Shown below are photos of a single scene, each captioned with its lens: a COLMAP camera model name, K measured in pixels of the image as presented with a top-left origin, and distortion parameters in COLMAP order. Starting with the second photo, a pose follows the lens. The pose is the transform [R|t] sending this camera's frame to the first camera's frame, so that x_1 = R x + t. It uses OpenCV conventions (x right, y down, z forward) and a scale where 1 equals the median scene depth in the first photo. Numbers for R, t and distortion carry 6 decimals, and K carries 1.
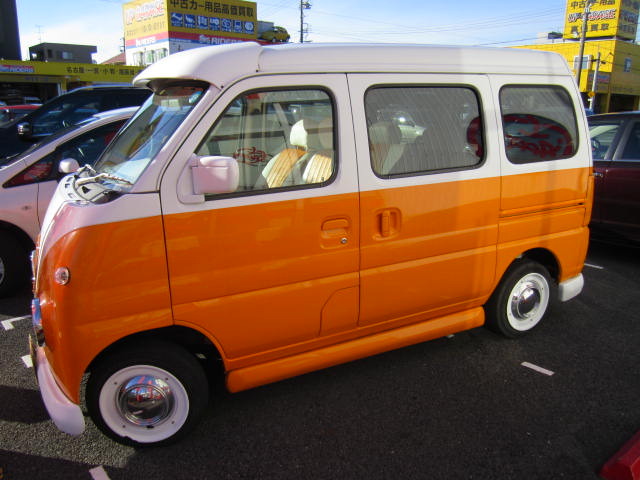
lens RADIAL K [[517.1, 0, 320.0], [0, 517.1, 240.0], [0, 0, 1]] dist [-0.050862, 0.007727]
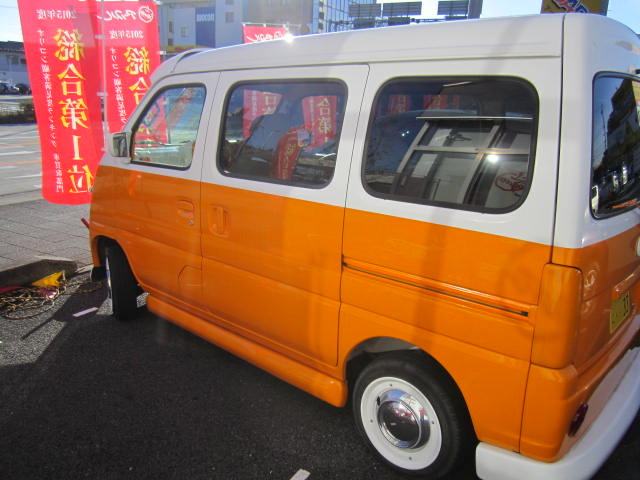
lens RADIAL K [[517.1, 0, 320.0], [0, 517.1, 240.0], [0, 0, 1]] dist [-0.050862, 0.007727]
pose [[0.368958, 0.256549, -0.893338, 0.993092], [-0.277479, 0.947723, 0.157565, -0.186040], [0.887060, 0.189747, 0.420856, 0.686853]]
